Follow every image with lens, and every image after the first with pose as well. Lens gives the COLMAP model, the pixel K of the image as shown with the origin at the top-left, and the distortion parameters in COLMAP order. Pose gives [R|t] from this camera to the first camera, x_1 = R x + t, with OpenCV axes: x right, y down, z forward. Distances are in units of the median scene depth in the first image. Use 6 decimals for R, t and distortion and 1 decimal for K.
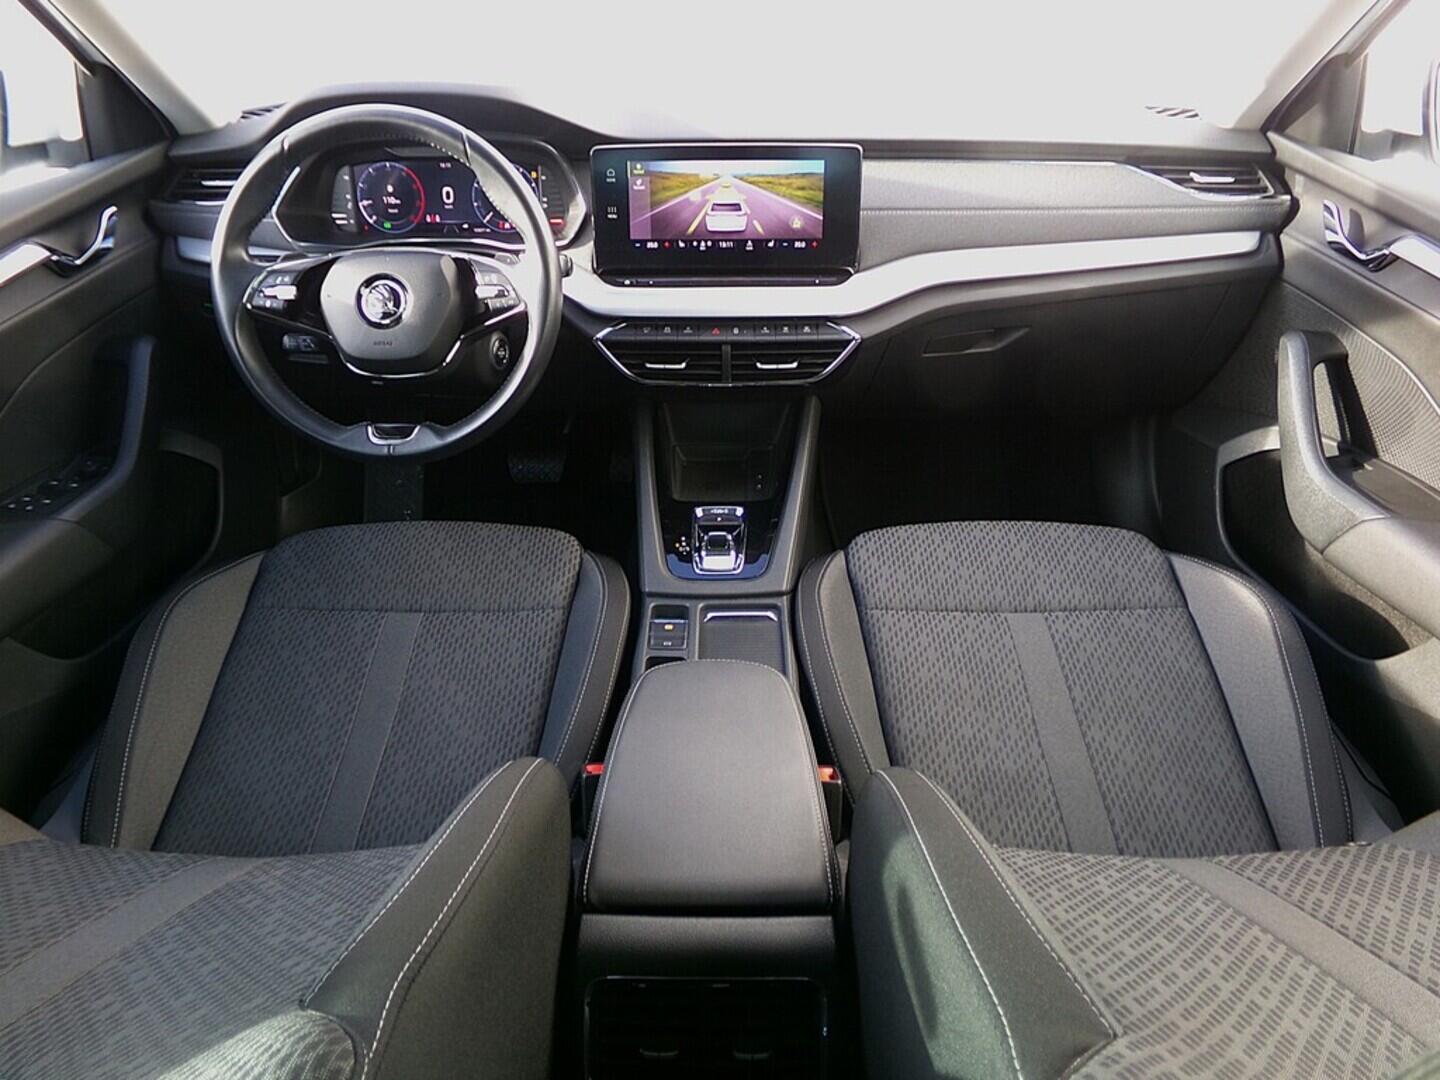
lens RADIAL K [[1023.0, 0, 720.0], [0, 1023.0, 540.0], [0, 0, 1]] dist [-0.117764, 0.196573]
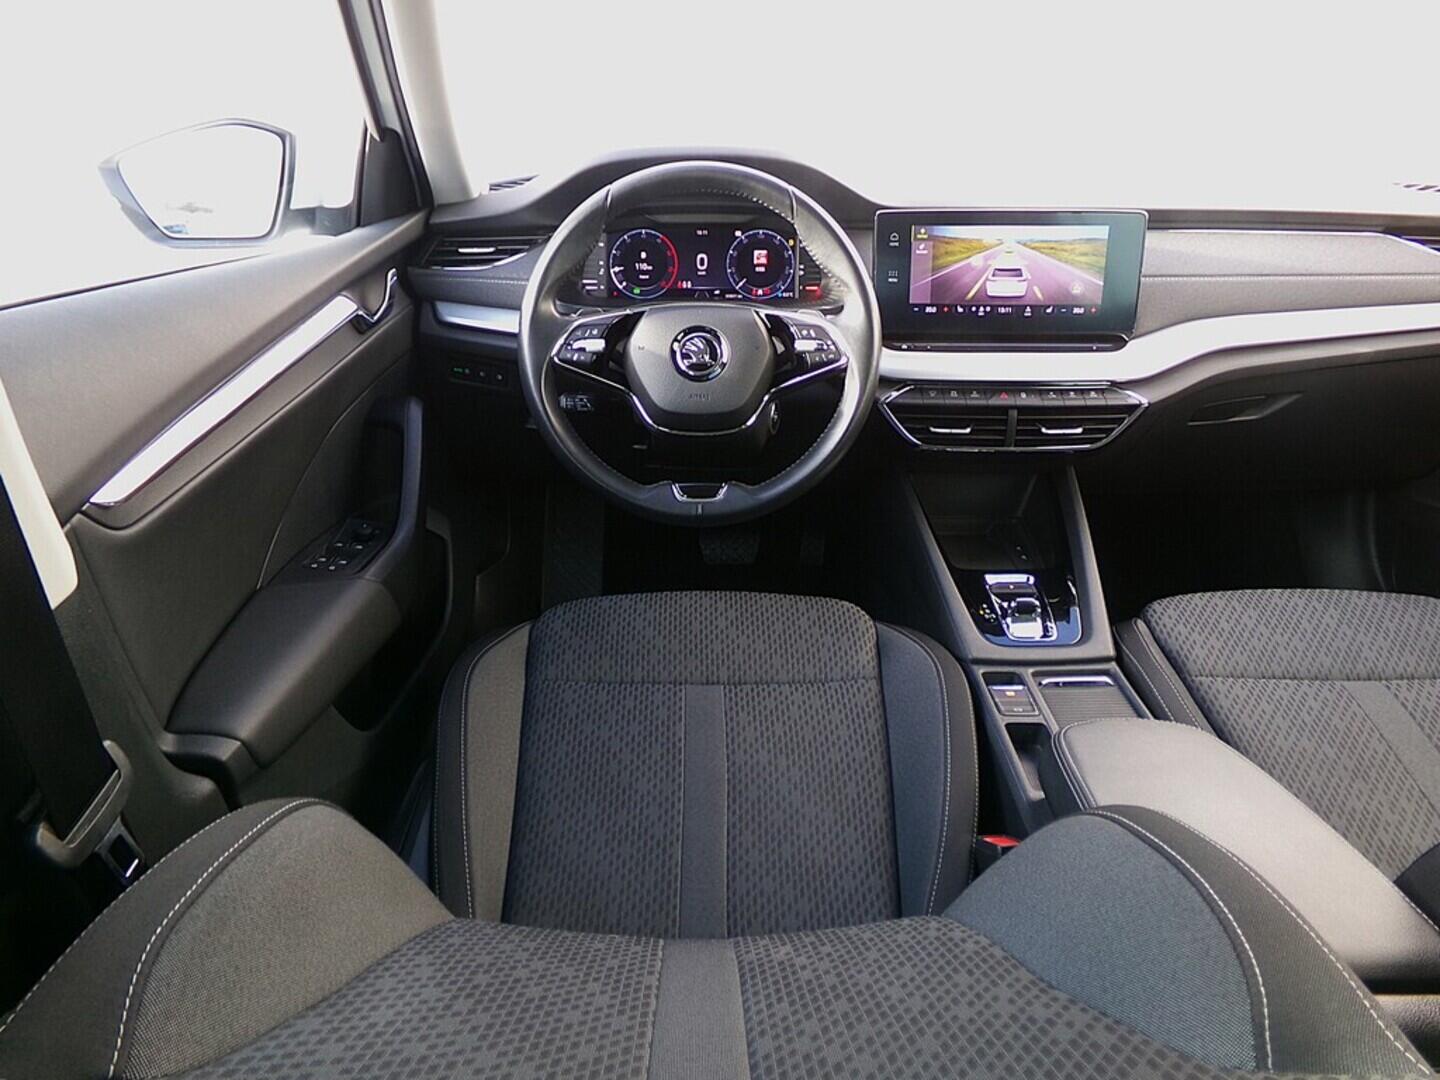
lens RADIAL K [[1023.0, 0, 720.0], [0, 1023.0, 540.0], [0, 0, 1]] dist [-0.117764, 0.196573]
pose [[0.999910, -0.001300, 0.013342, -0.289799], [0.002762, 0.993912, -0.110140, 0.040396], [-0.013118, 0.110167, 0.993826, 0.048123]]
